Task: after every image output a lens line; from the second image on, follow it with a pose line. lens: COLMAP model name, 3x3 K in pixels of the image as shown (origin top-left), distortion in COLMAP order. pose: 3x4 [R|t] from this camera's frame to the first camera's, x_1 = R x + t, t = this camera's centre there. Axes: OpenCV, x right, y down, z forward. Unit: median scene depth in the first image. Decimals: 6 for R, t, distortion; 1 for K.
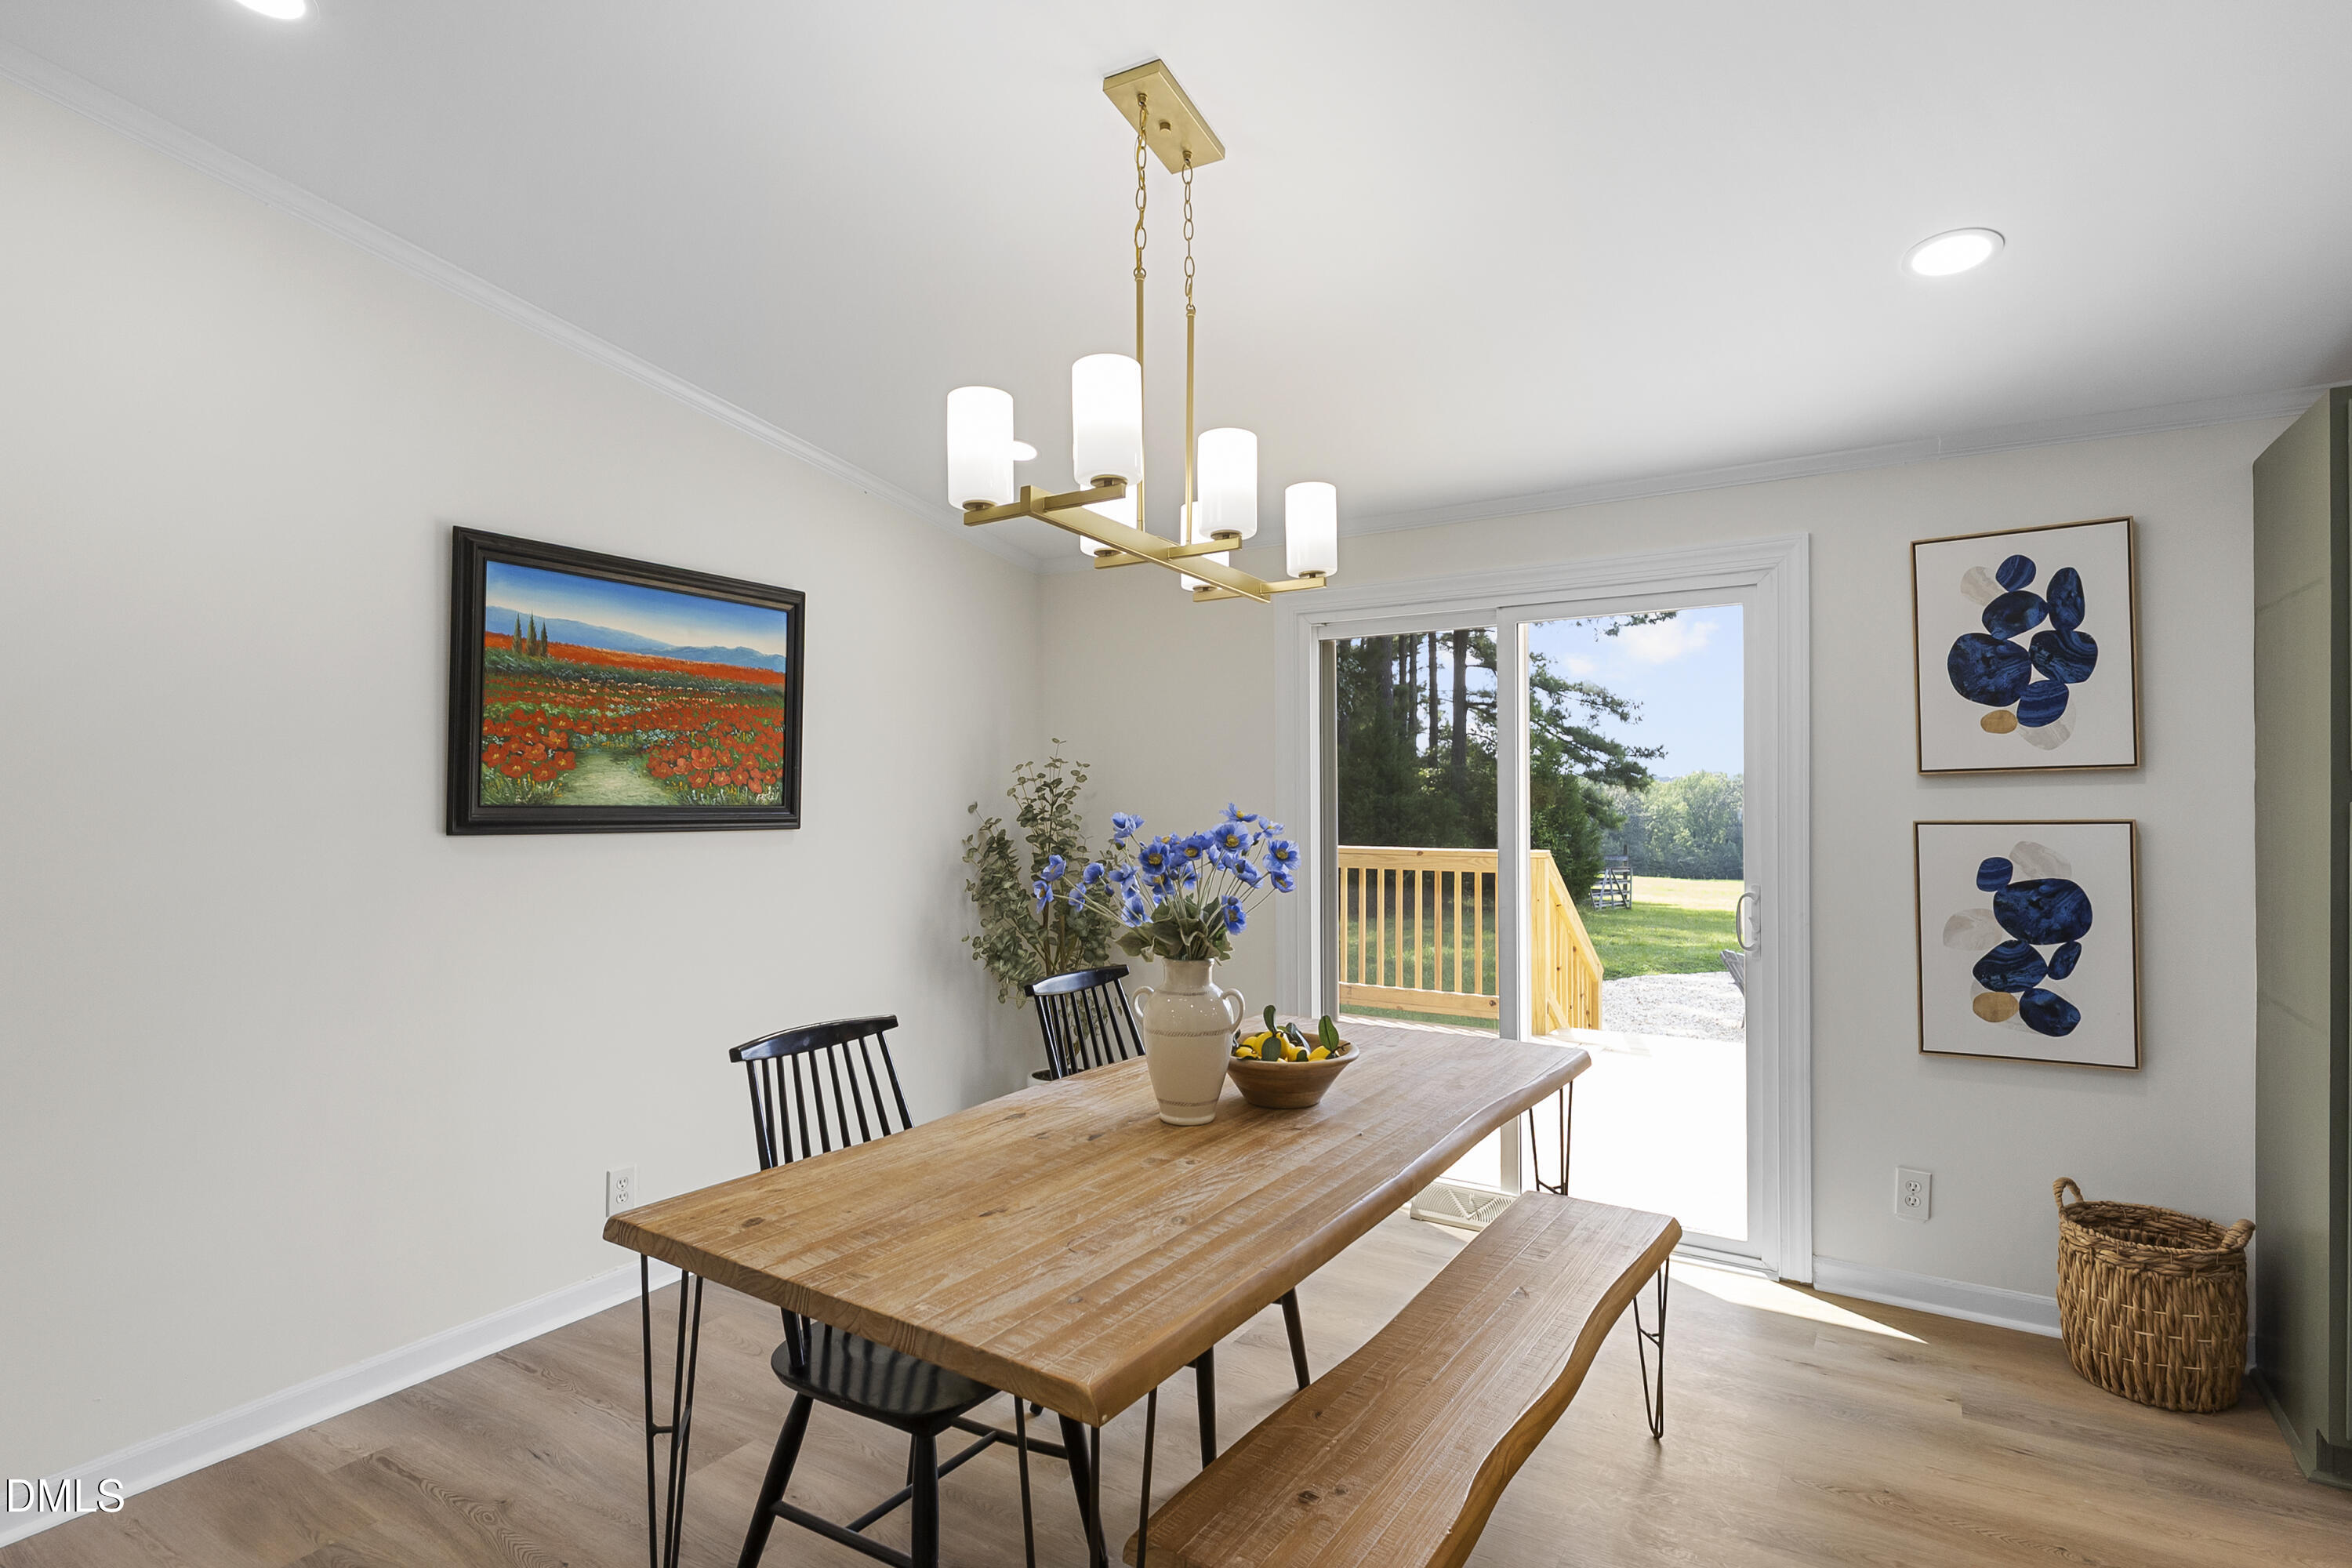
lens RADIAL K [[1194.8, 0, 1178.9], [0, 1194.8, 783.3], [0, 0, 1]] dist [-0.004118, -0.002311]
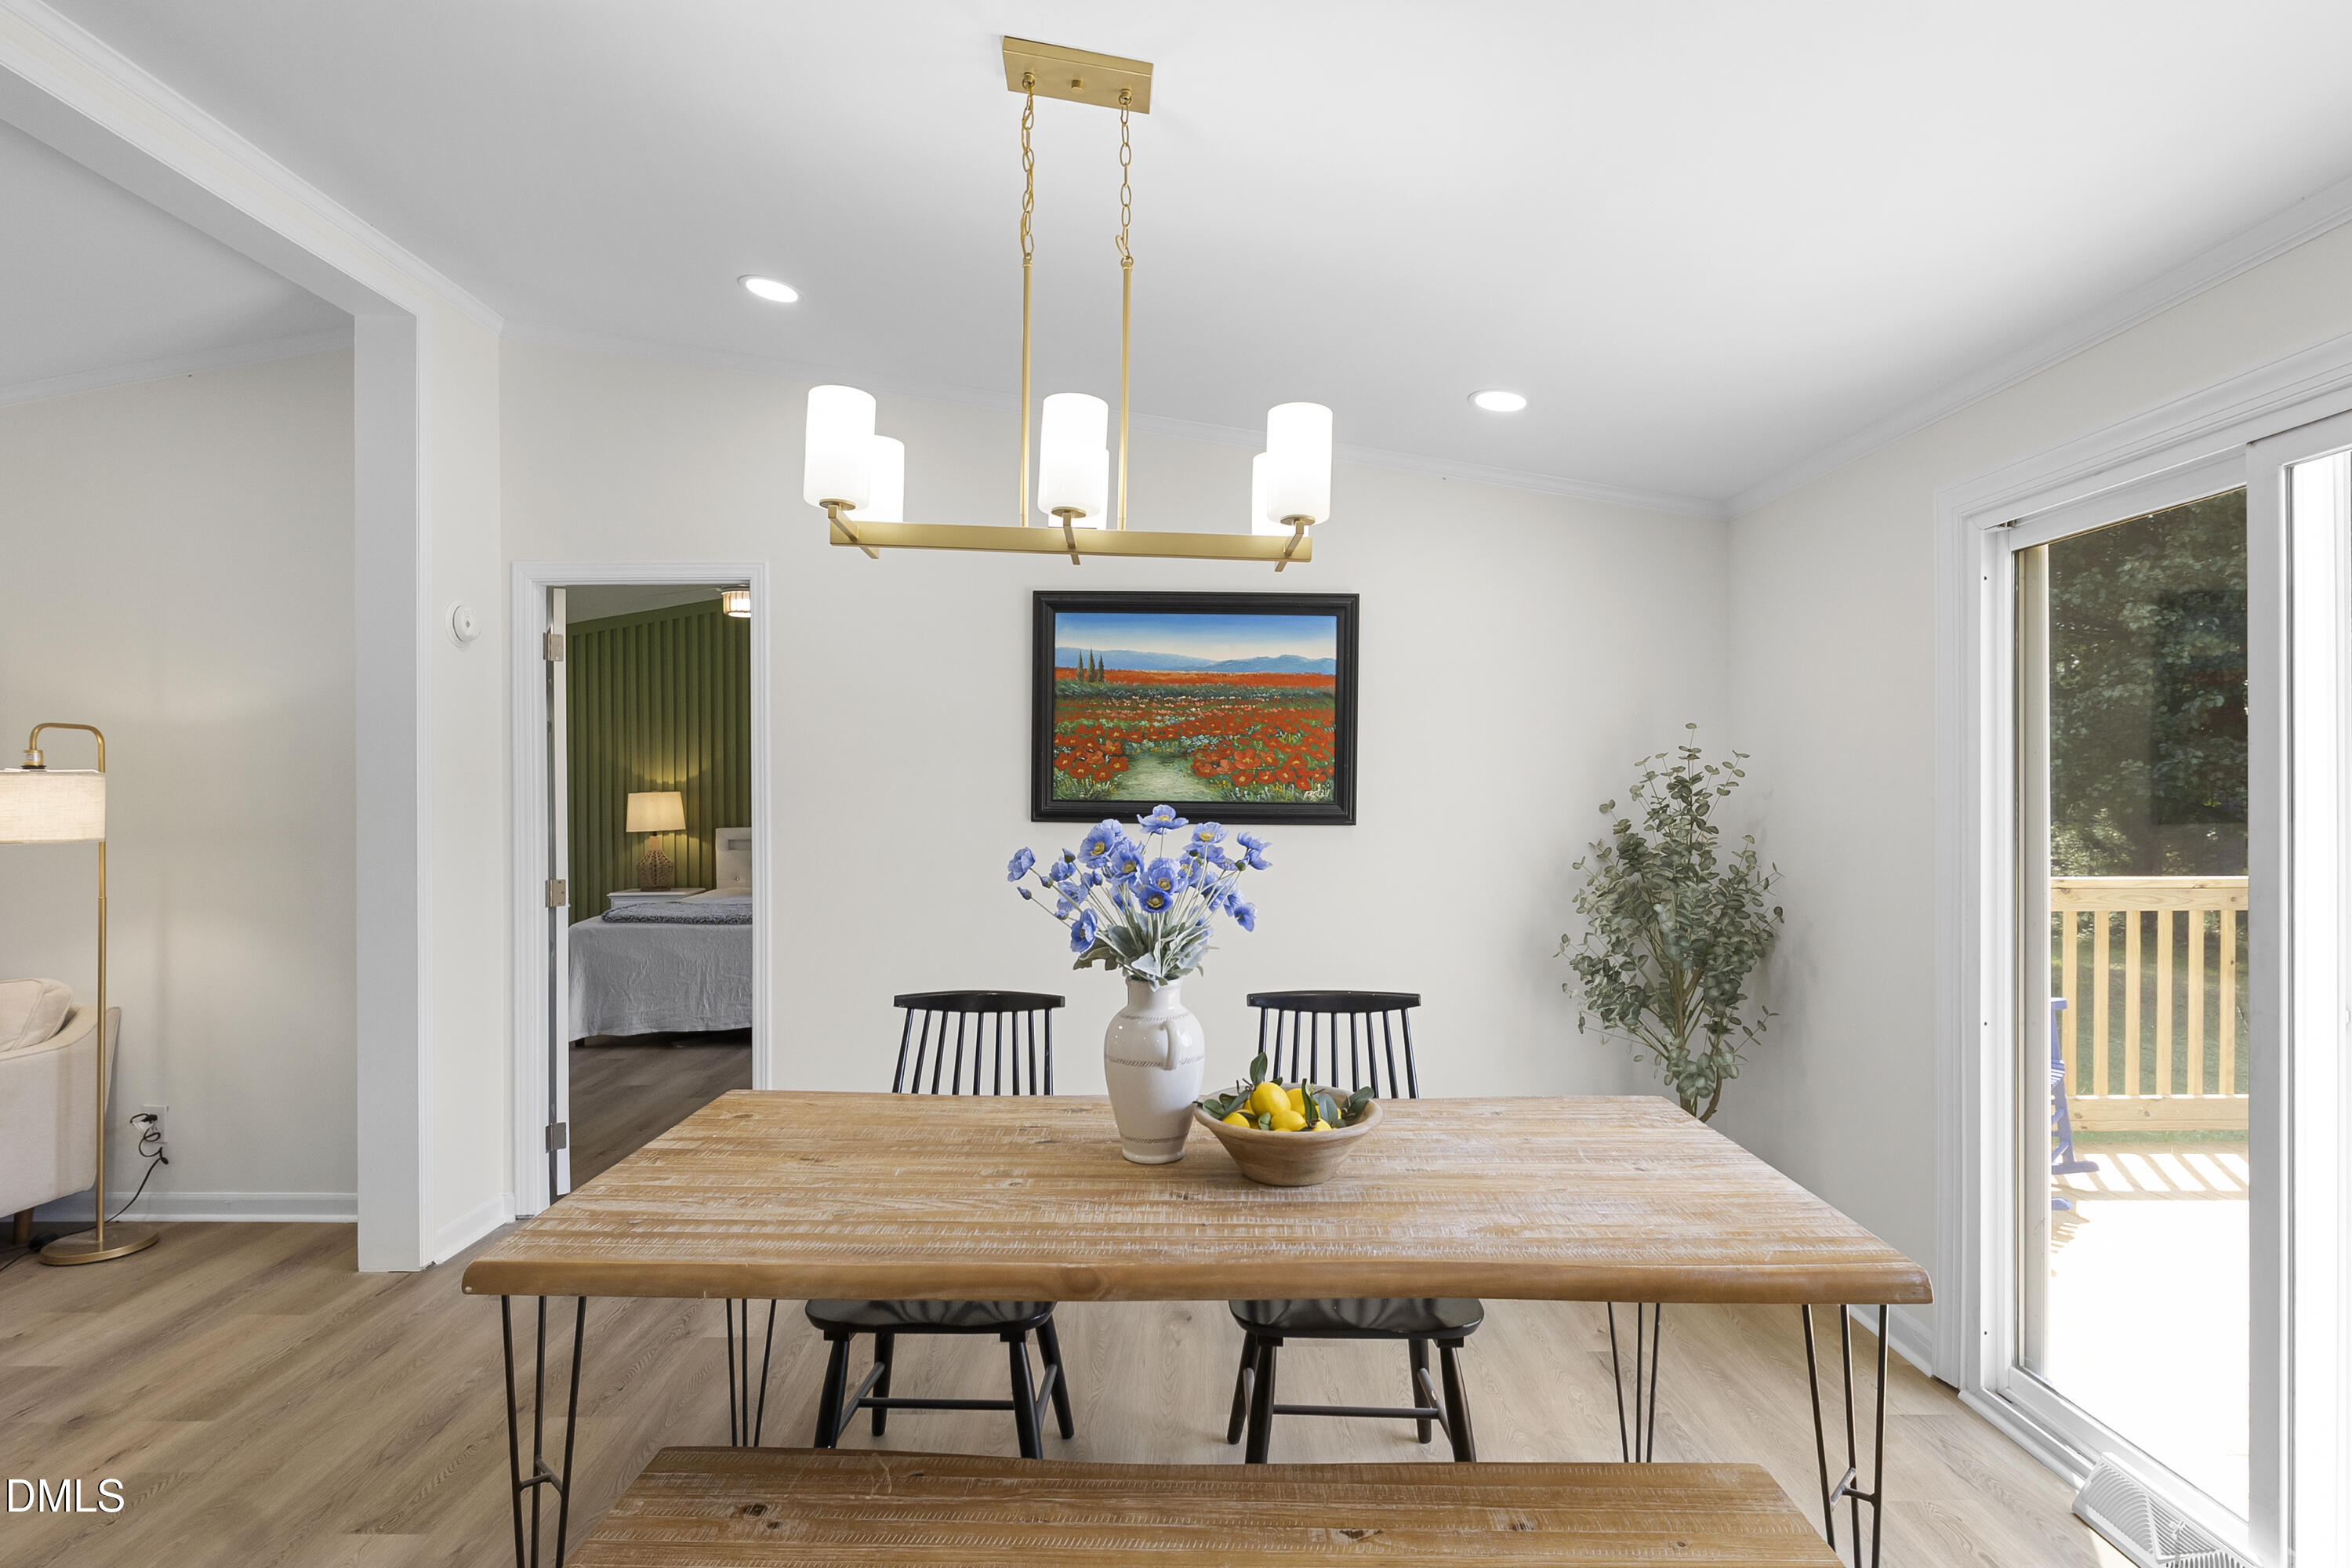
lens RADIAL K [[1194.8, 0, 1169.2], [0, 1194.8, 775.6], [0, 0, 1]] dist [-0.004118, -0.002311]
pose [[0.532433, -0.006231, -0.846449, 0.583450], [0.006311, 0.999974, -0.003391, -0.002625], [0.846449, -0.003537, 0.532459, 0.395850]]
